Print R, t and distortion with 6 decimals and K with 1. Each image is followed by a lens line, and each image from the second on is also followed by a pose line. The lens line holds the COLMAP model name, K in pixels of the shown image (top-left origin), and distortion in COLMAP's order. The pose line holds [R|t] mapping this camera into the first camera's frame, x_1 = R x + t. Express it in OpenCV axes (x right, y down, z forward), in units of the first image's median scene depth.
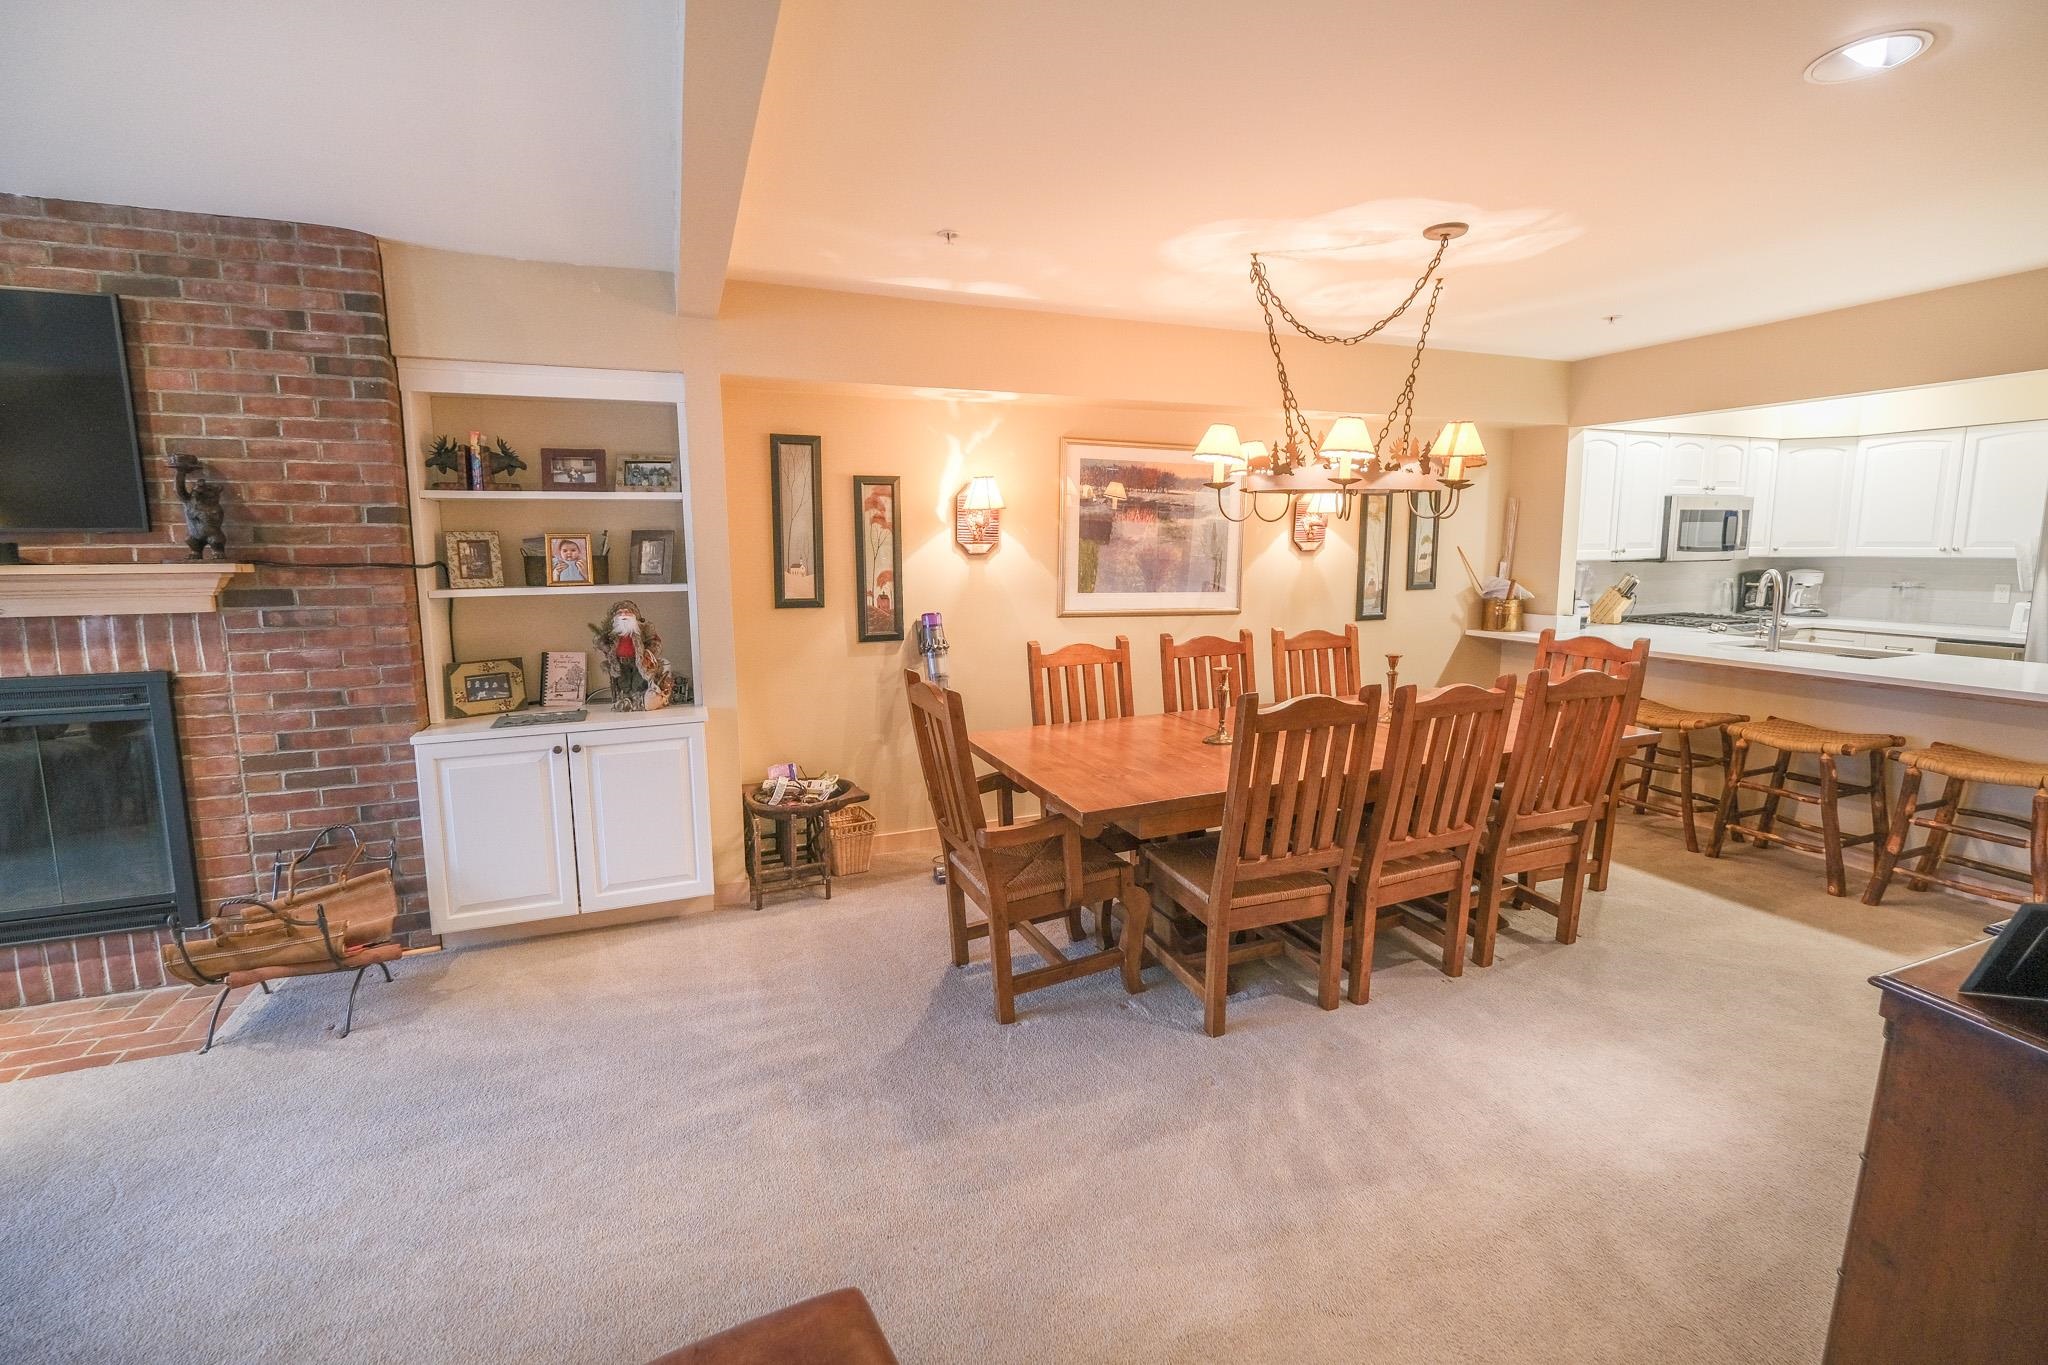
lens RADIAL K [[899.6, 0, 1029.7], [0, 899.6, 658.8], [0, 0, 1]] dist [-0.004051, 0.001186]
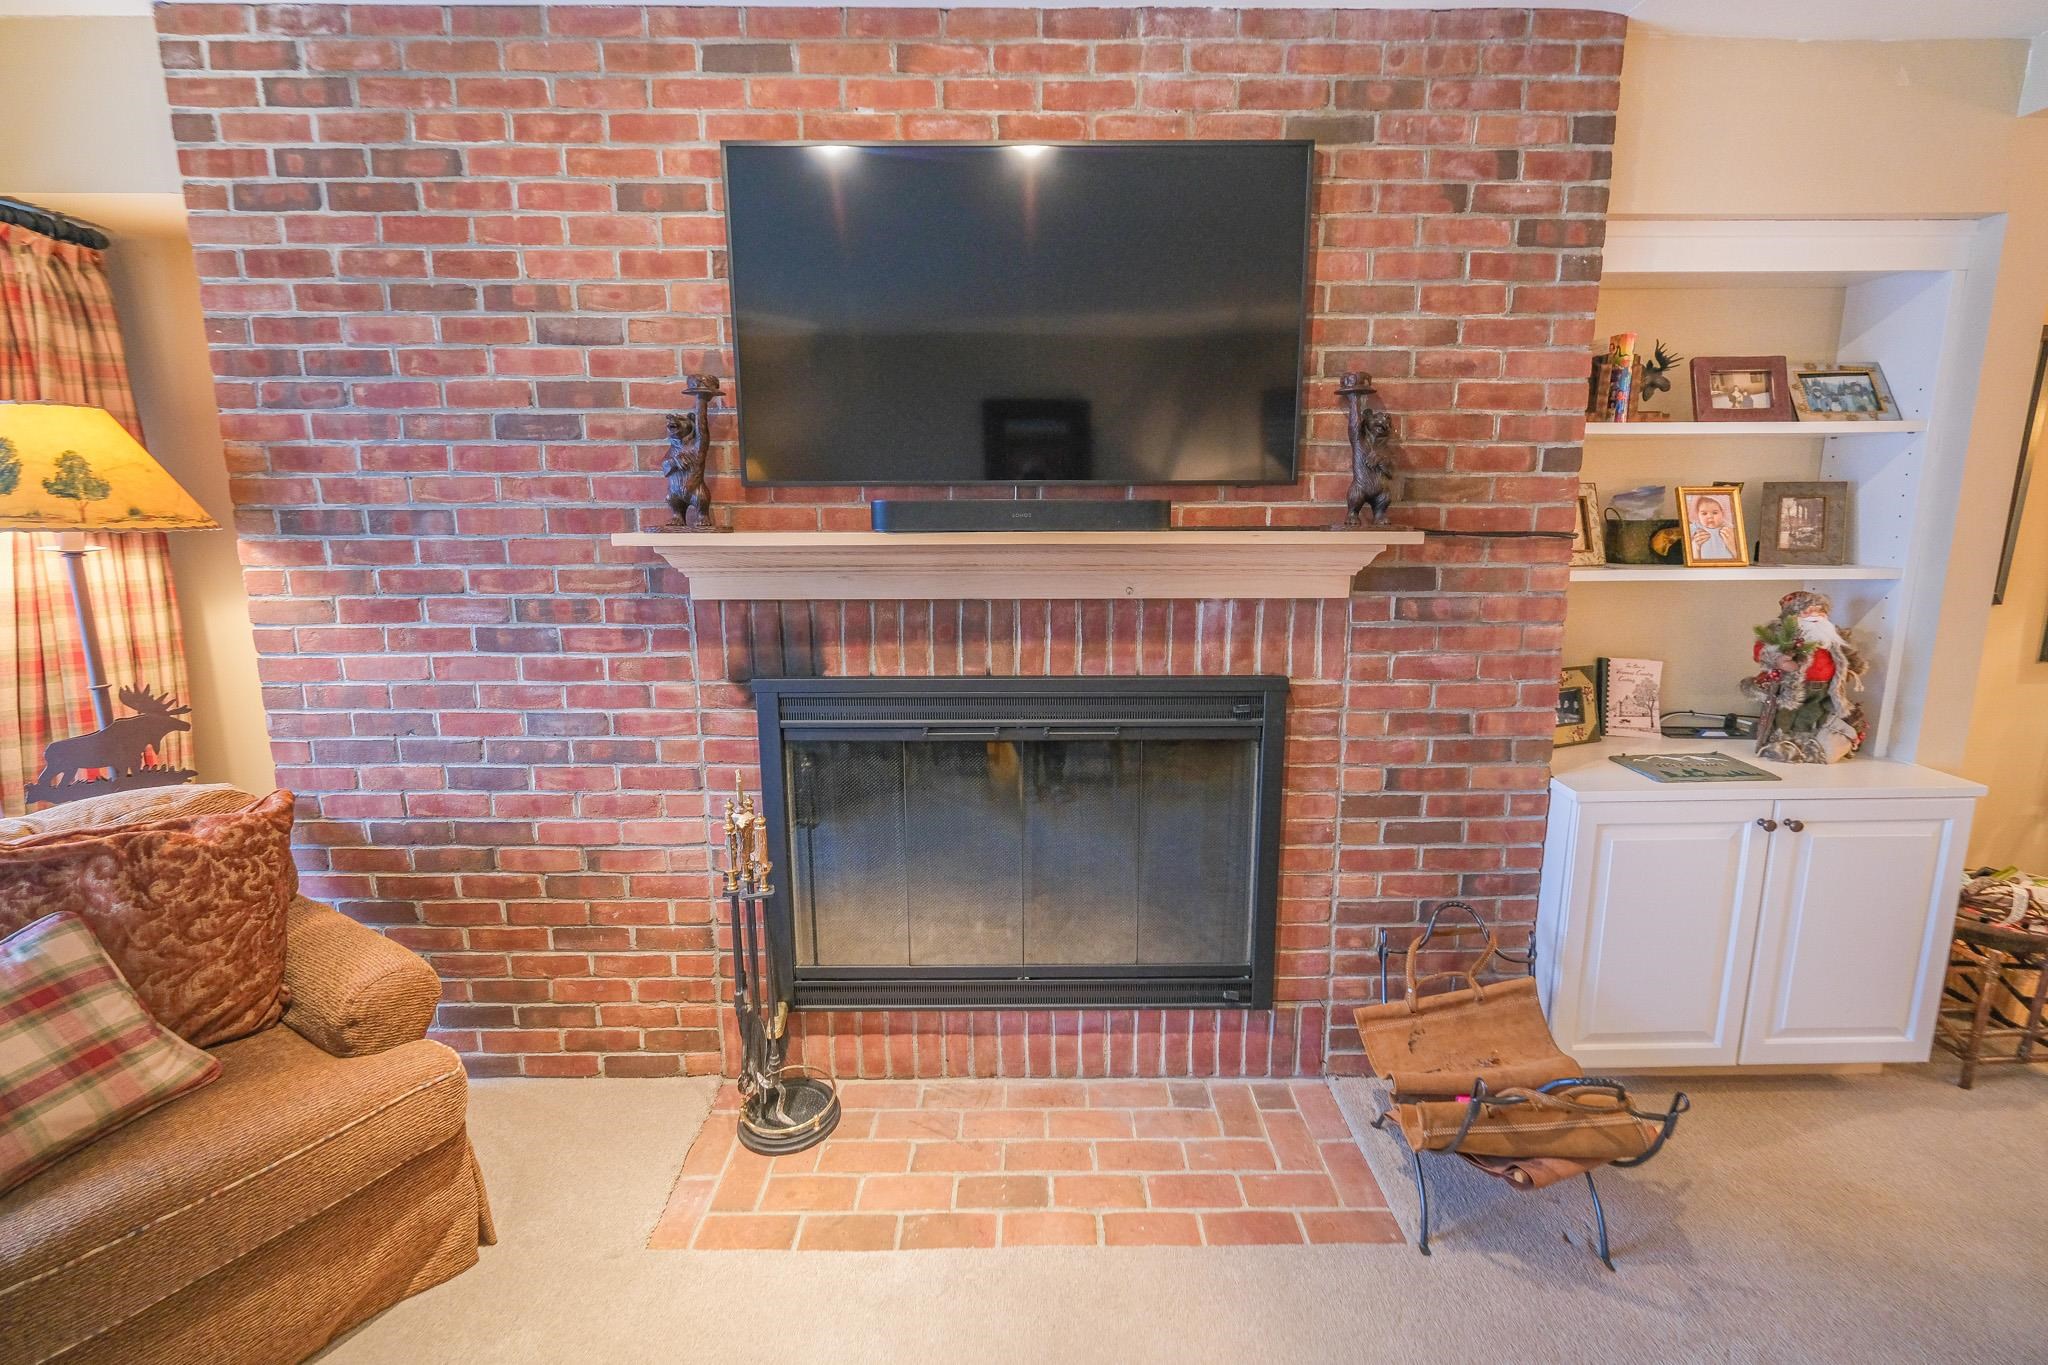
lens RADIAL K [[895.9, 0, 1032.2], [0, 895.9, 650.4], [0, 0, 1]] dist [-0.000414, 0.000216]
pose [[0.933244, 0.066298, -0.353073, -0.833899], [-0.049915, 0.997220, 0.055317, -0.034813], [0.355759, -0.034000, 0.933959, 0.226907]]
